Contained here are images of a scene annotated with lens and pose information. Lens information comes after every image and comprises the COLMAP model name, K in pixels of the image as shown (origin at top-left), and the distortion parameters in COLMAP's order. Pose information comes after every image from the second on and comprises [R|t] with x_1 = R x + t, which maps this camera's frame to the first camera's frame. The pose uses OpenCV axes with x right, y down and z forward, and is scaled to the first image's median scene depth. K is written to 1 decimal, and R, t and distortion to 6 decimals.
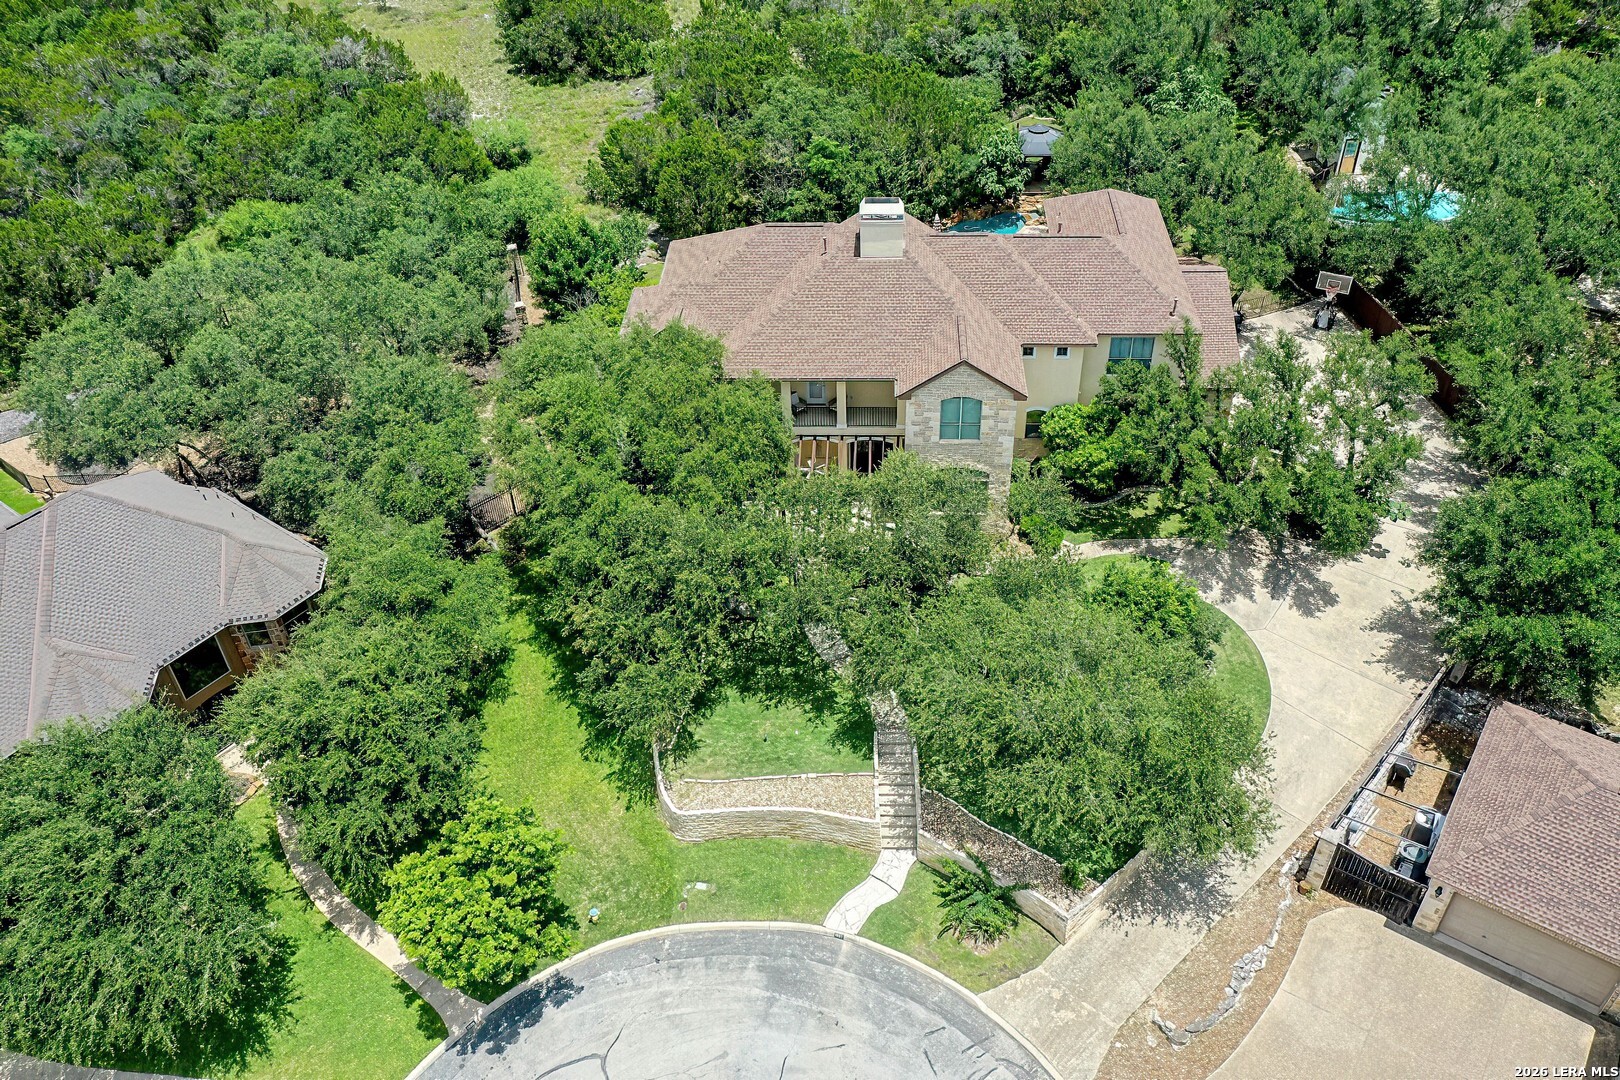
lens RADIAL K [[1085.2, 0, 806.8], [0, 1085.2, 540.3], [0, 0, 1]] dist [-0.000457, -0.000232]
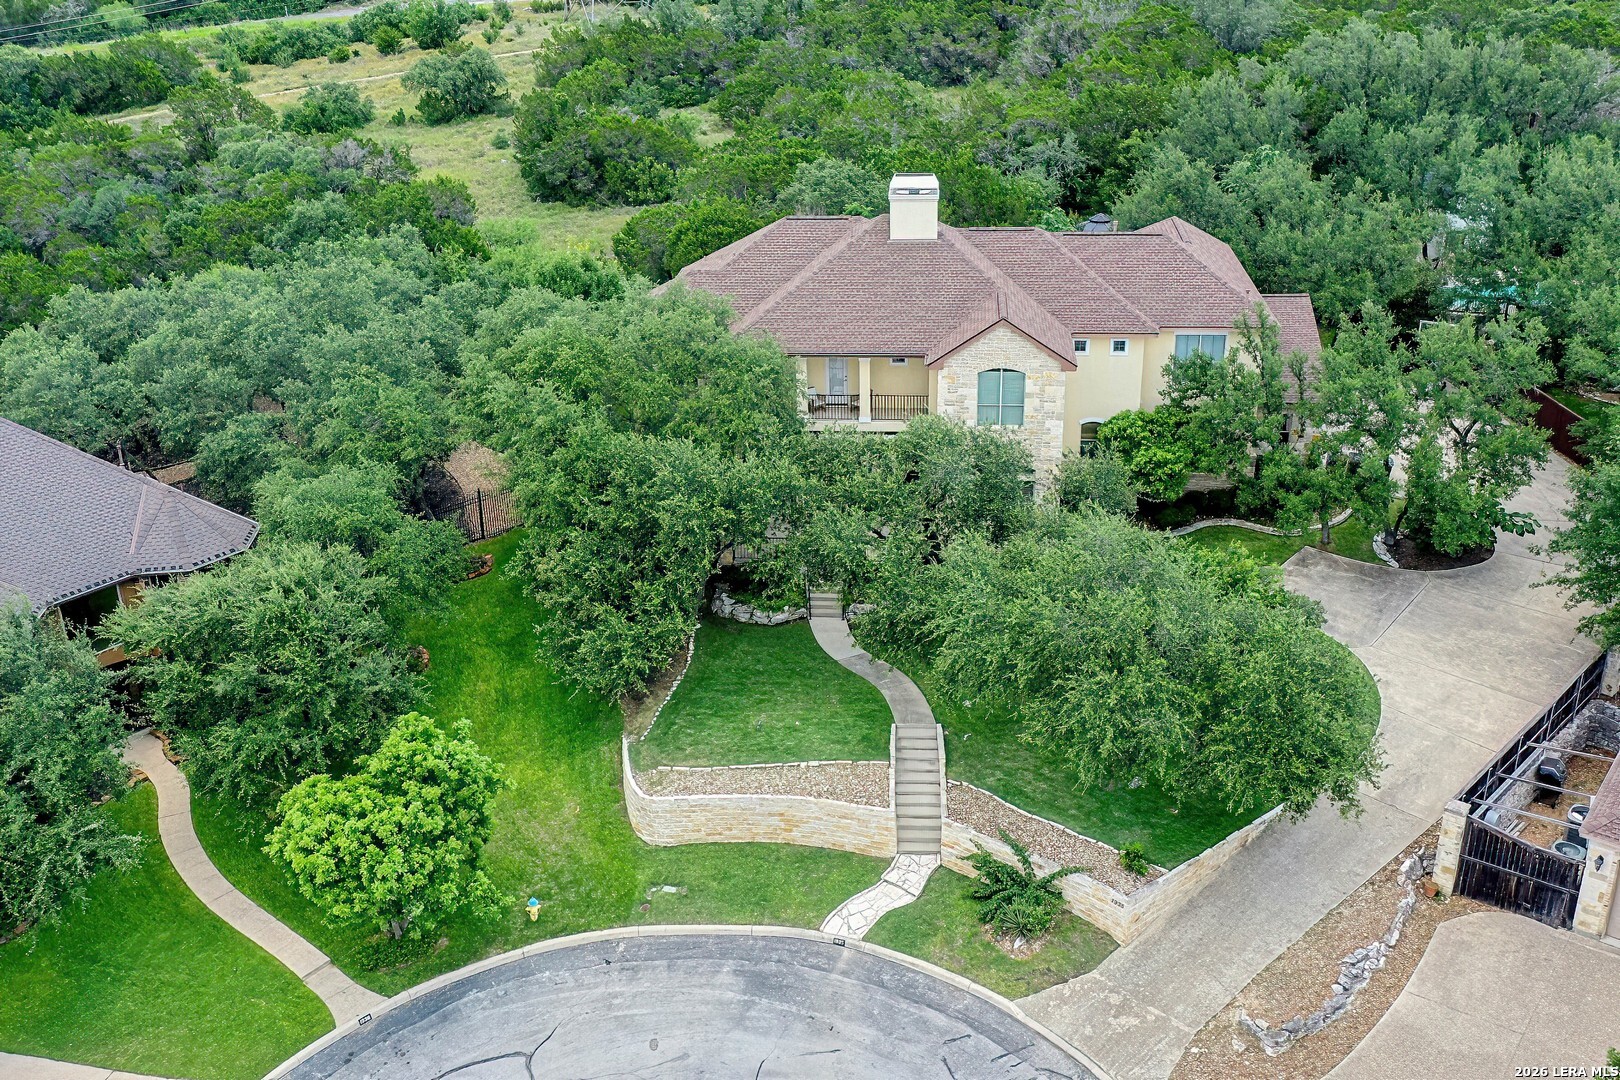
lens RADIAL K [[1292.7, 0, 810.0], [0, 1292.7, 540.0], [0, 0, 1]] dist [-0.000470, 0.001607]
pose [[0.999213, 0.026394, -0.029605, 0.029099], [-0.032287, 0.974824, -0.220626, 0.292466], [0.023037, 0.221408, 0.974909, 0.018884]]
